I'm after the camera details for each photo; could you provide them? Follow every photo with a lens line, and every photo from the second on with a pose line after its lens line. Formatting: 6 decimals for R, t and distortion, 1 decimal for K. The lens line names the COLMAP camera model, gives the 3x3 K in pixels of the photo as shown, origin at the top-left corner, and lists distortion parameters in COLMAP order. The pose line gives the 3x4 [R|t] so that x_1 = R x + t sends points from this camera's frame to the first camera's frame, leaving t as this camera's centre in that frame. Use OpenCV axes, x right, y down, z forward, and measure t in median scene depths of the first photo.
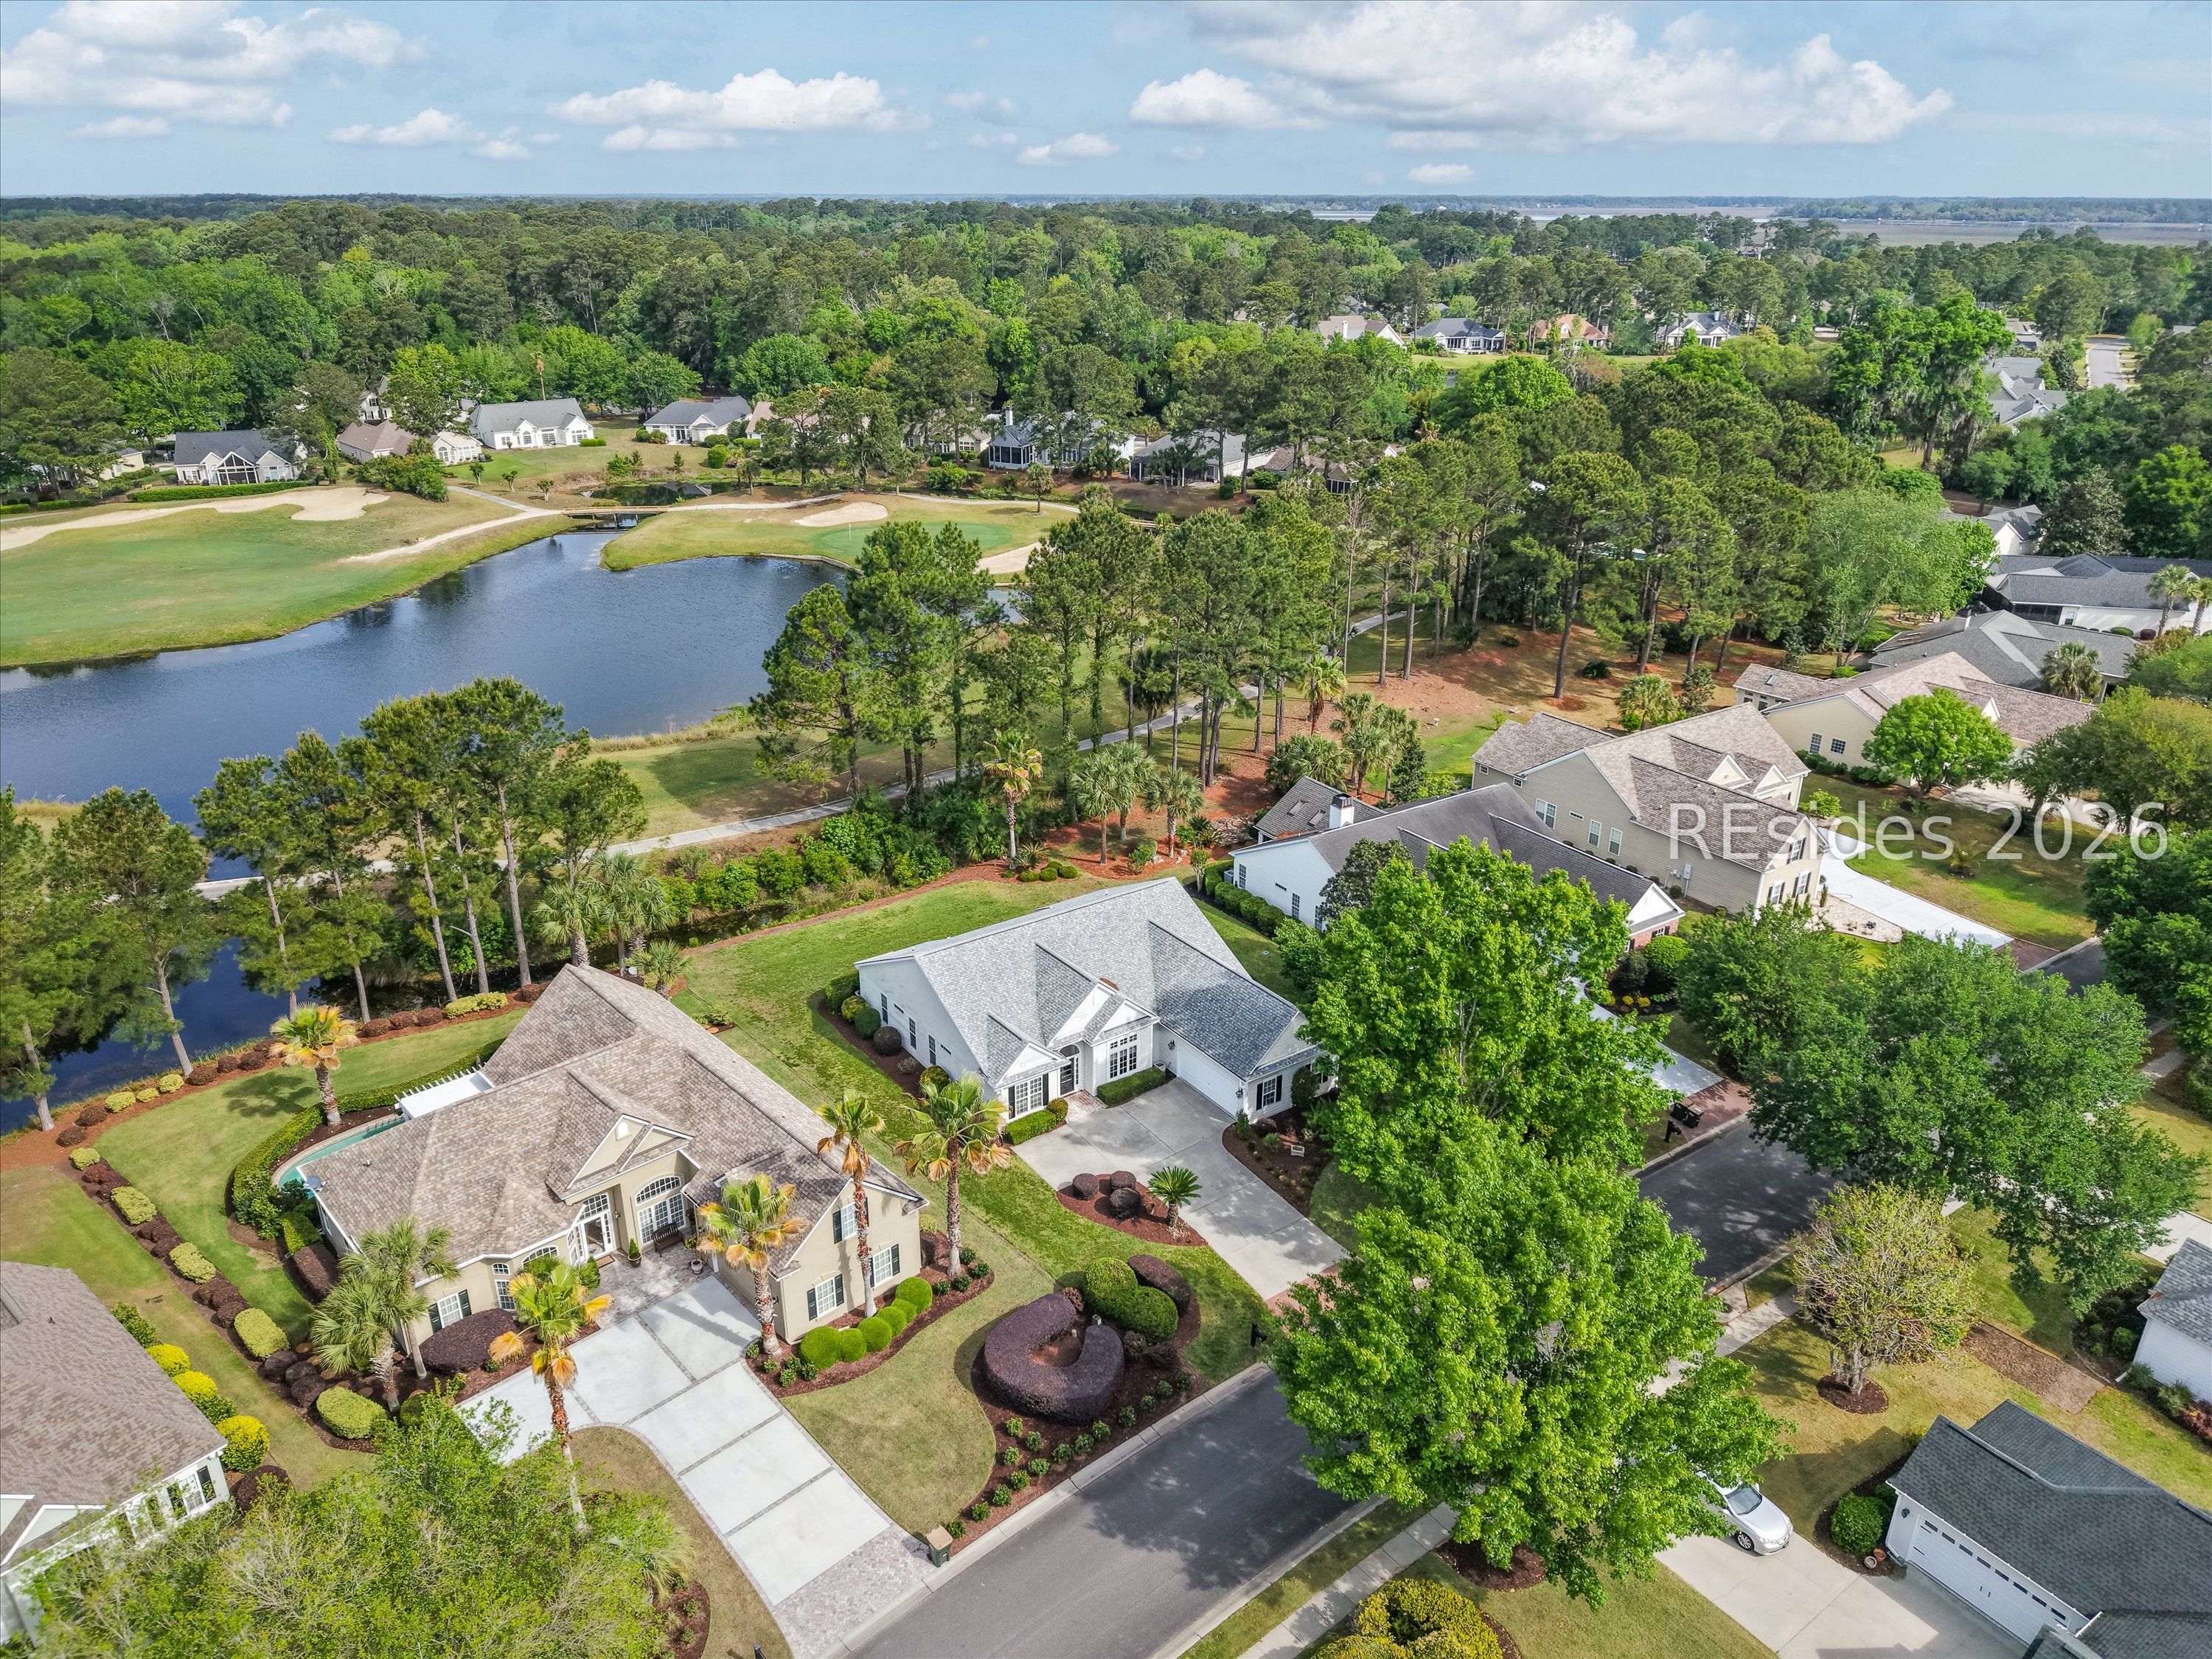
lens RADIAL K [[1489.4, 0, 1106.0], [0, 1489.4, 829.5], [0, 0, 1]] dist [-0.019680, -0.003322]
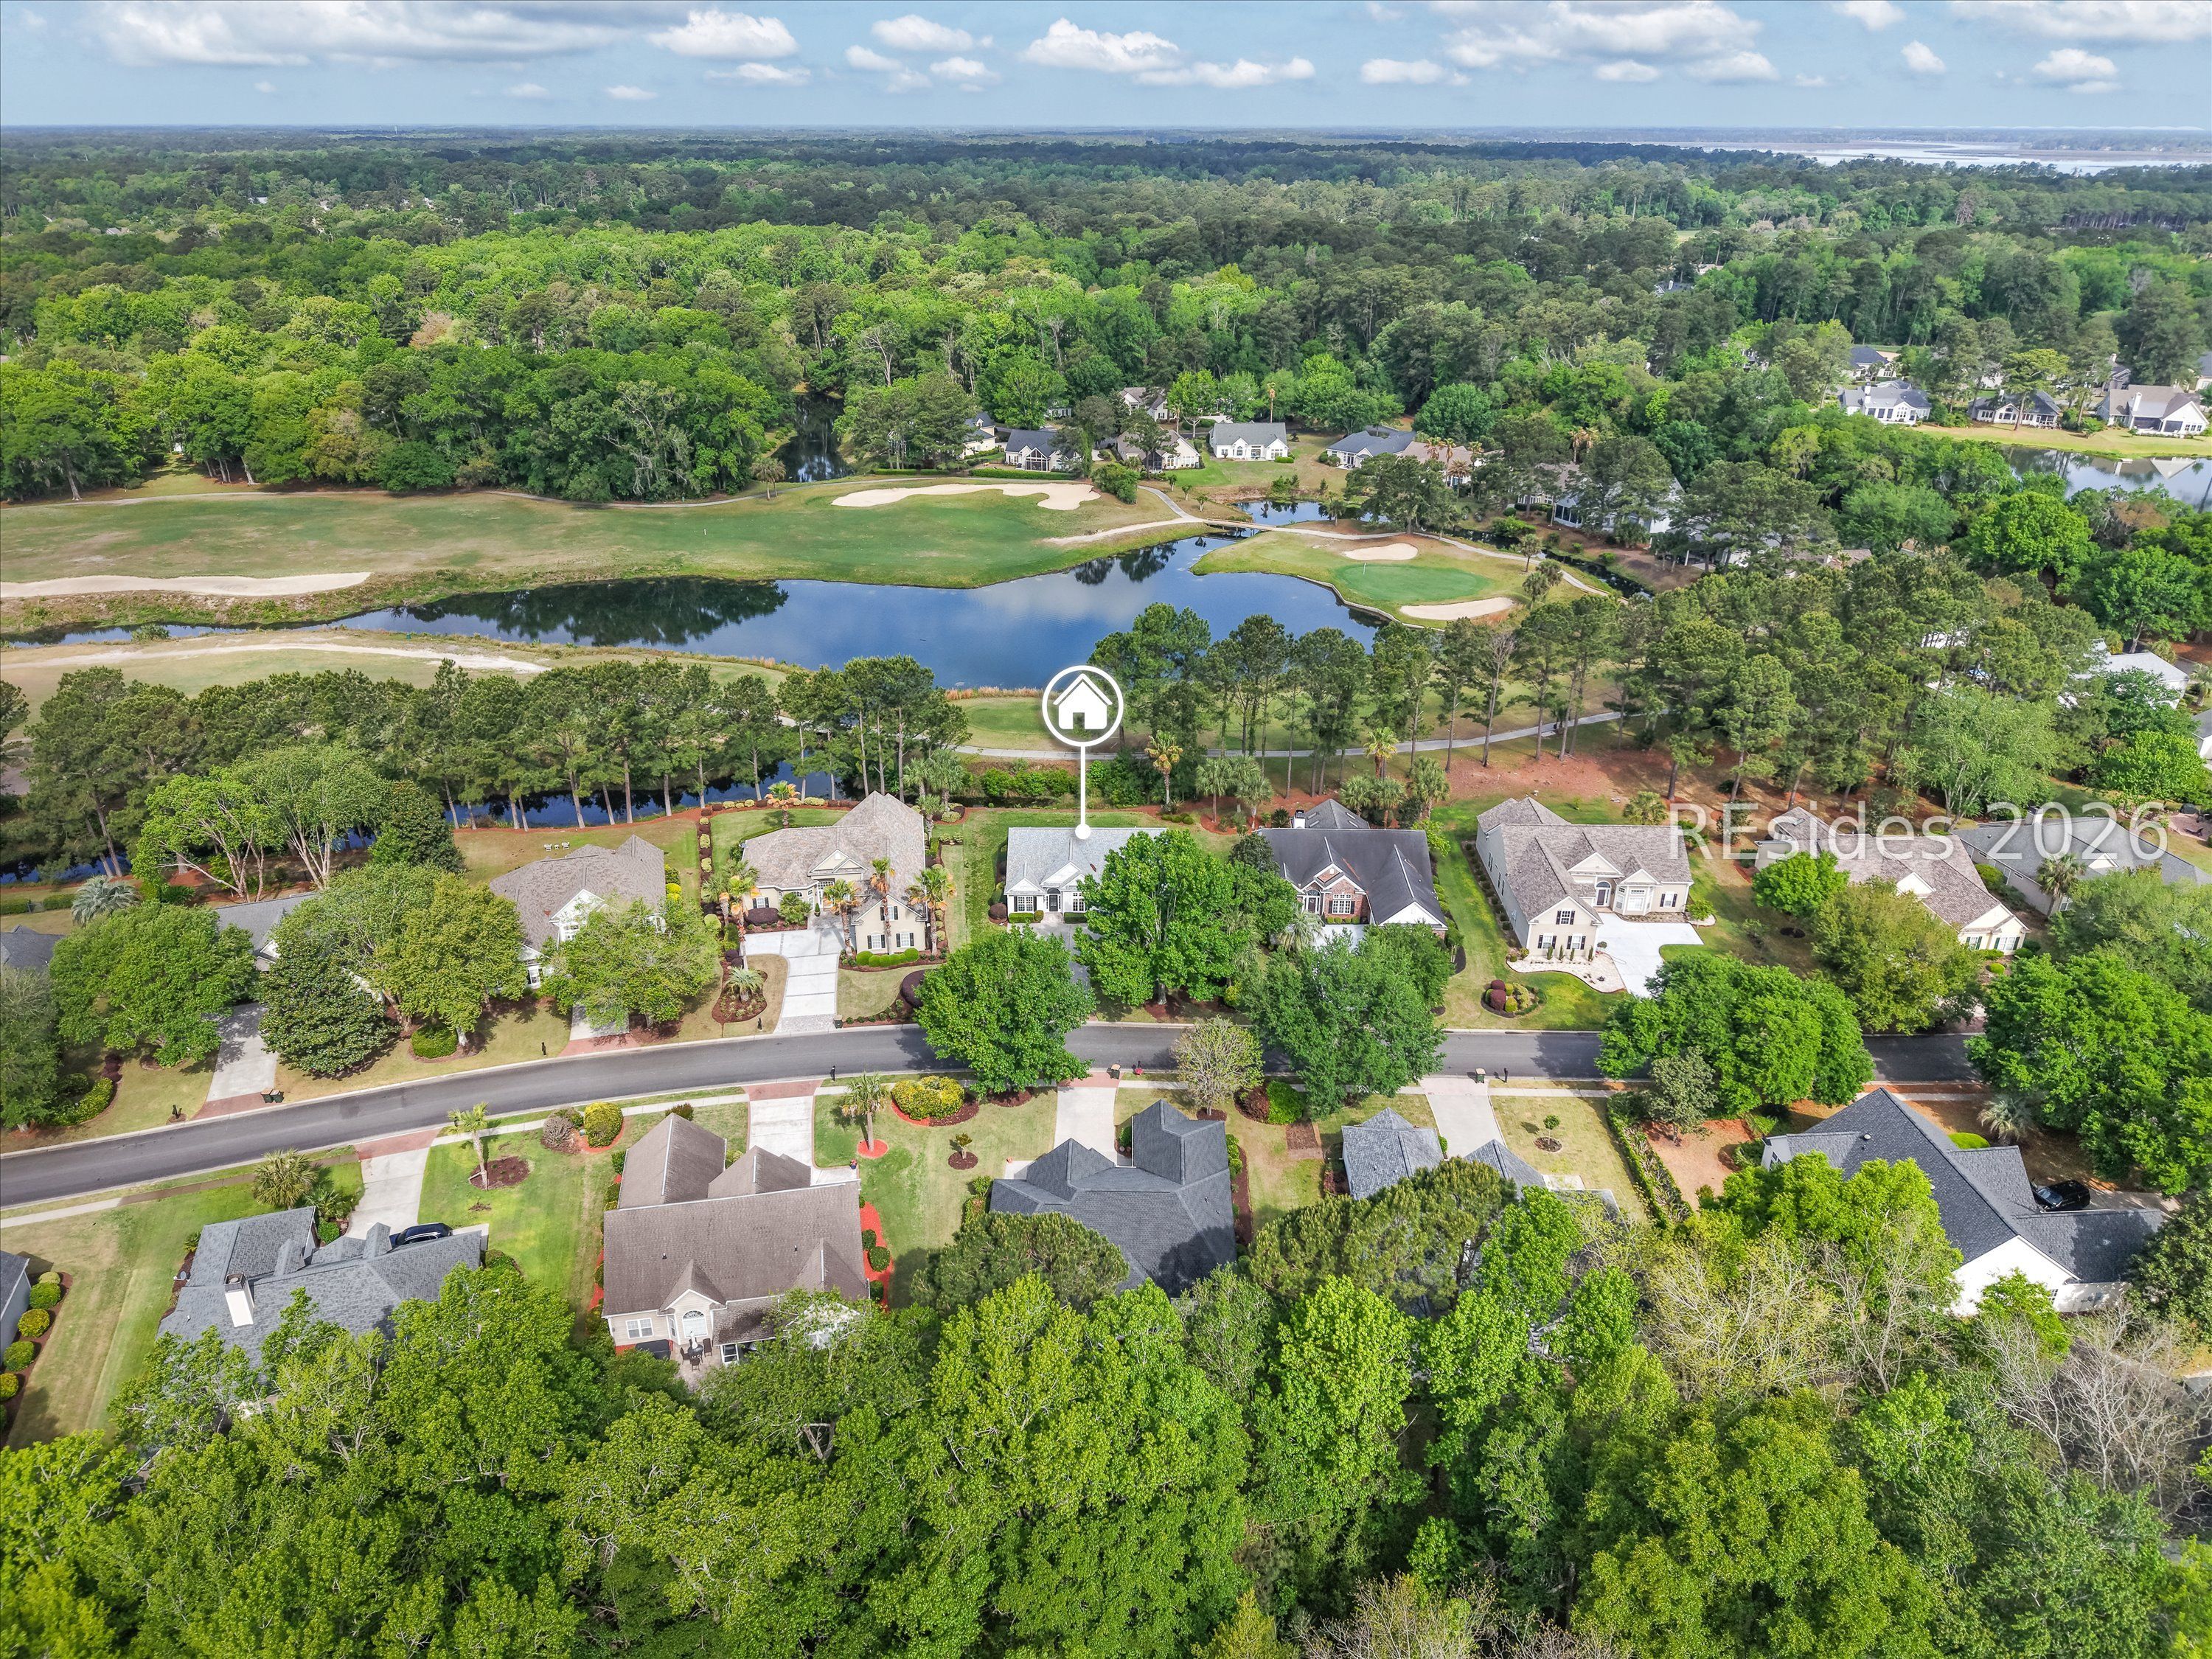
lens RADIAL K [[1451.5, 0, 1106.0], [0, 1451.5, 829.5], [0, 0, 1]] dist [-0.019409, -0.003188]
pose [[0.819984, 0.244719, -0.517435, 0.302398], [-0.223122, 0.969144, 0.104770, -0.045425], [0.527108, 0.029541, 0.849284, -0.190643]]
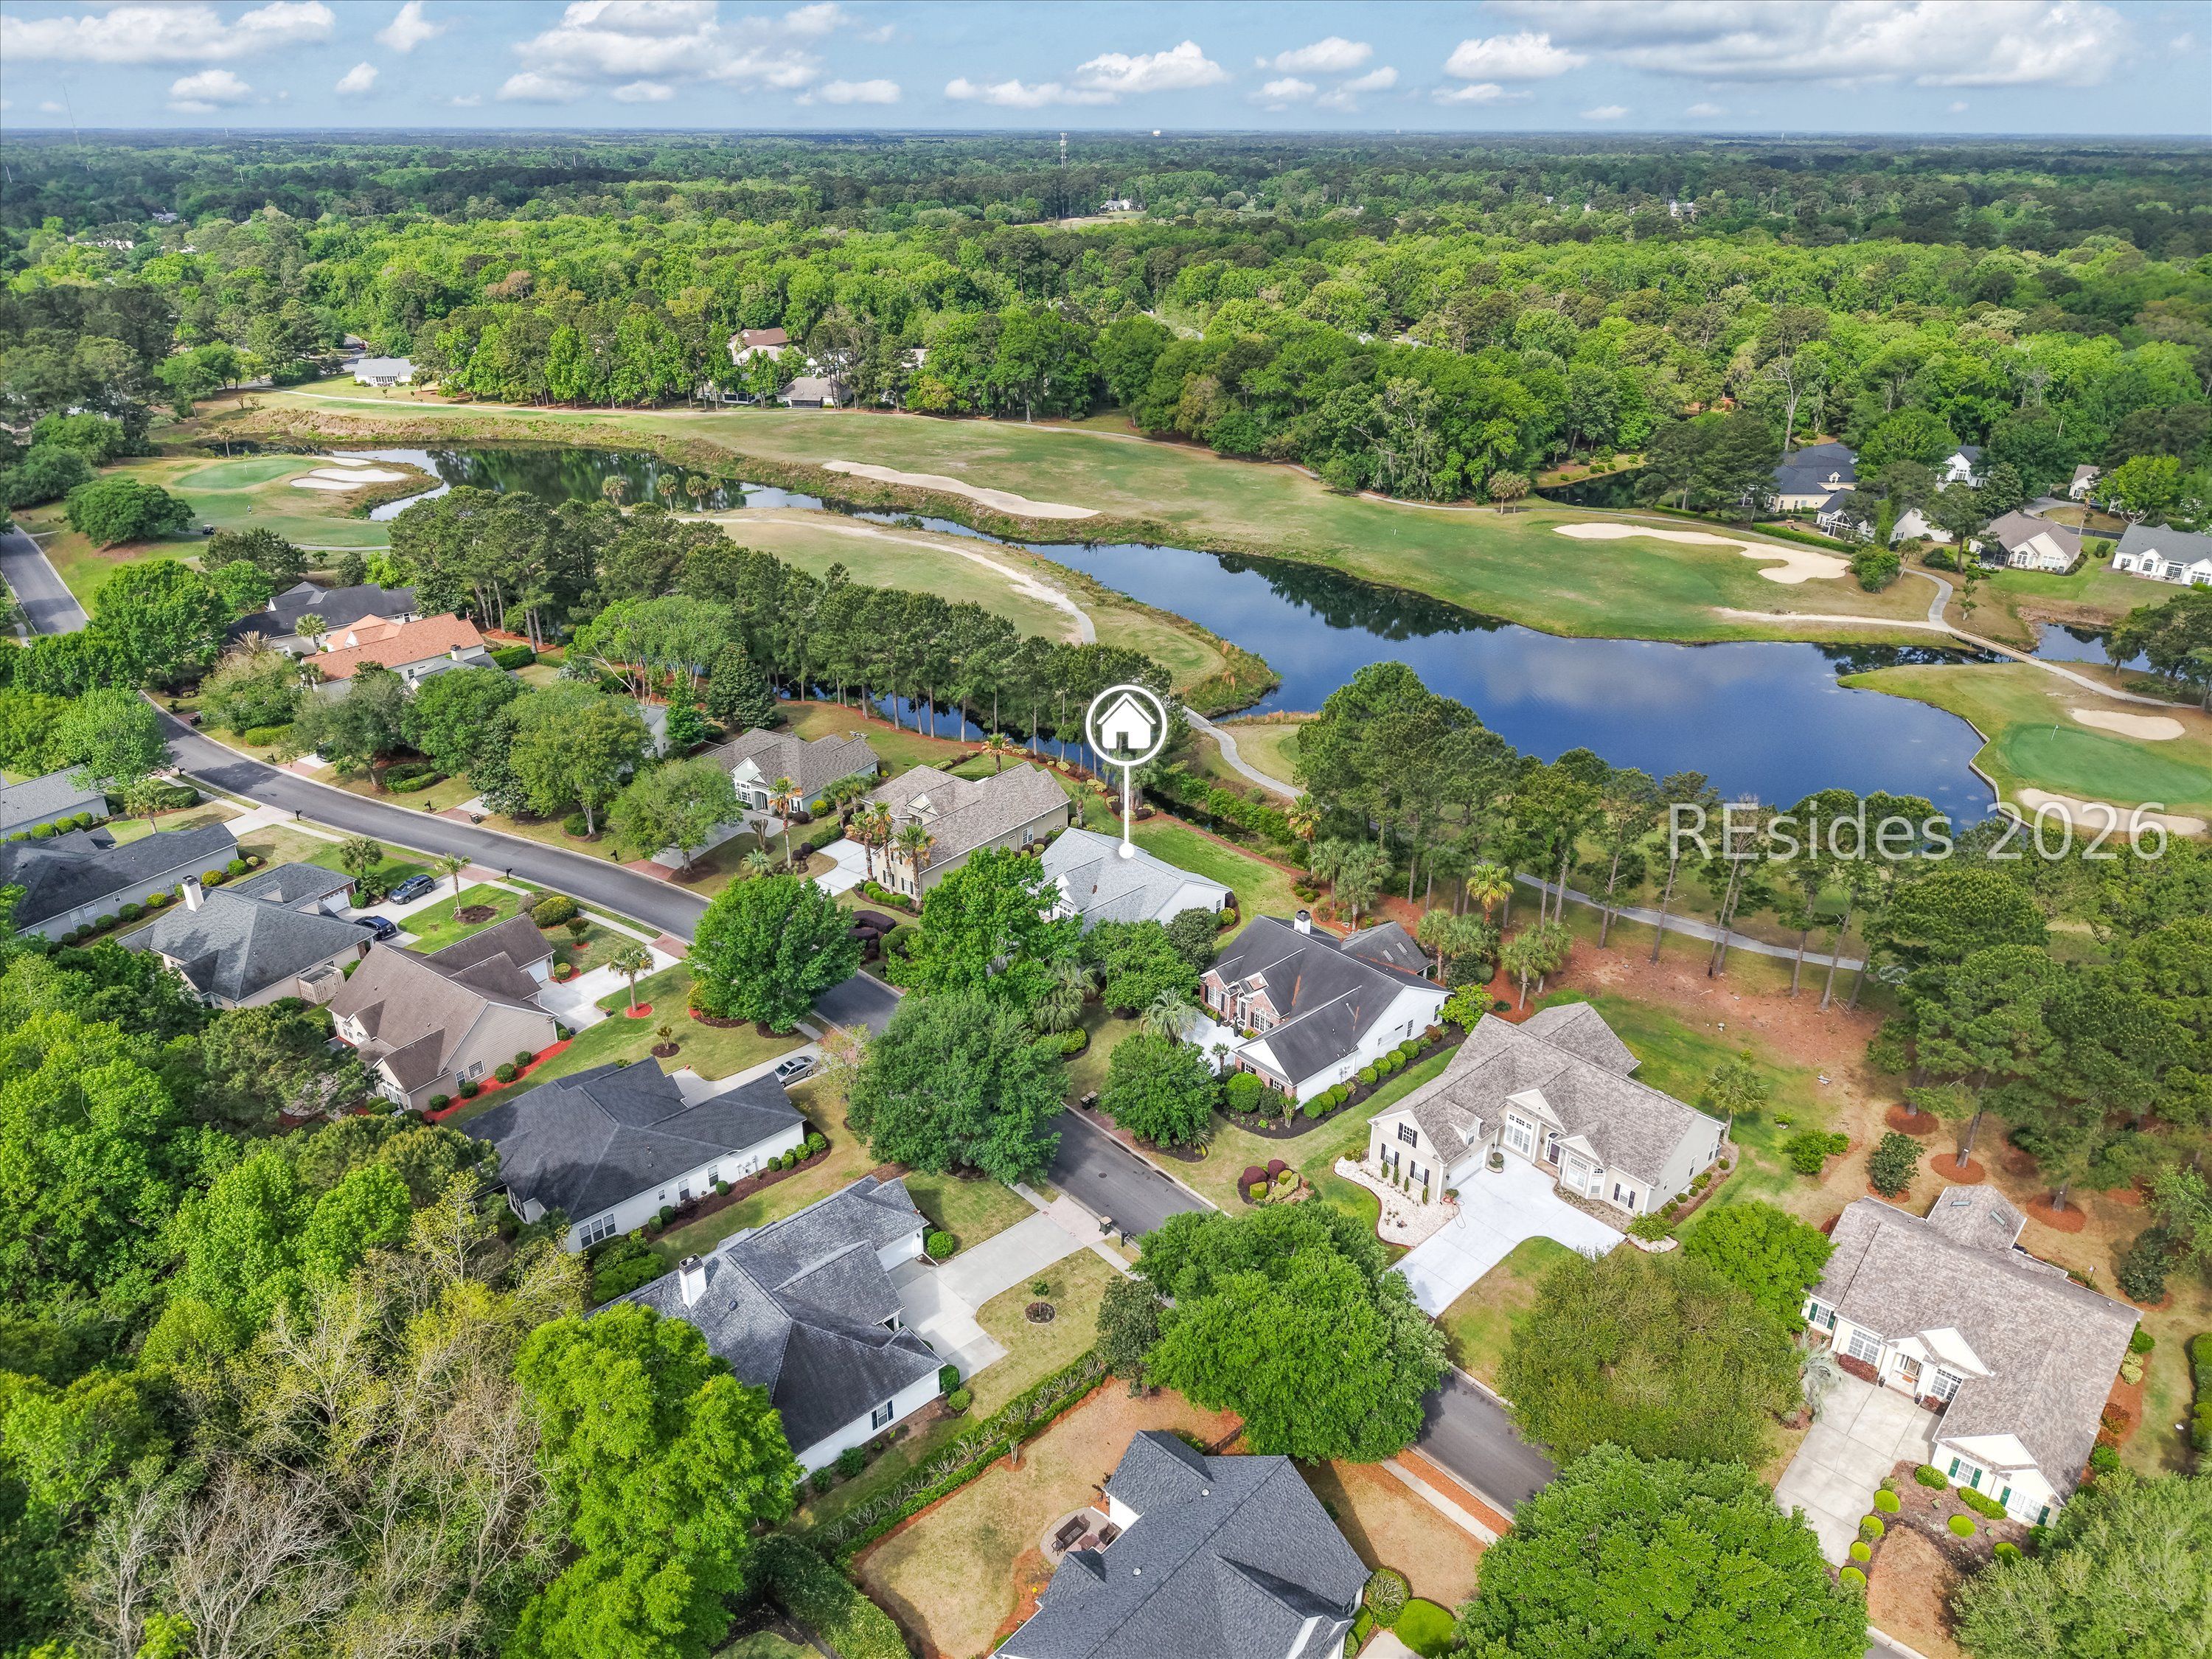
lens RADIAL K [[1489.4, 0, 1106.0], [0, 1489.4, 829.5], [0, 0, 1]] dist [-0.019680, -0.003322]
pose [[0.158427, 0.410344, -0.898064, 0.508895], [-0.387232, 0.862505, 0.325786, -0.176245], [0.908269, 0.296146, 0.295542, 0.128771]]
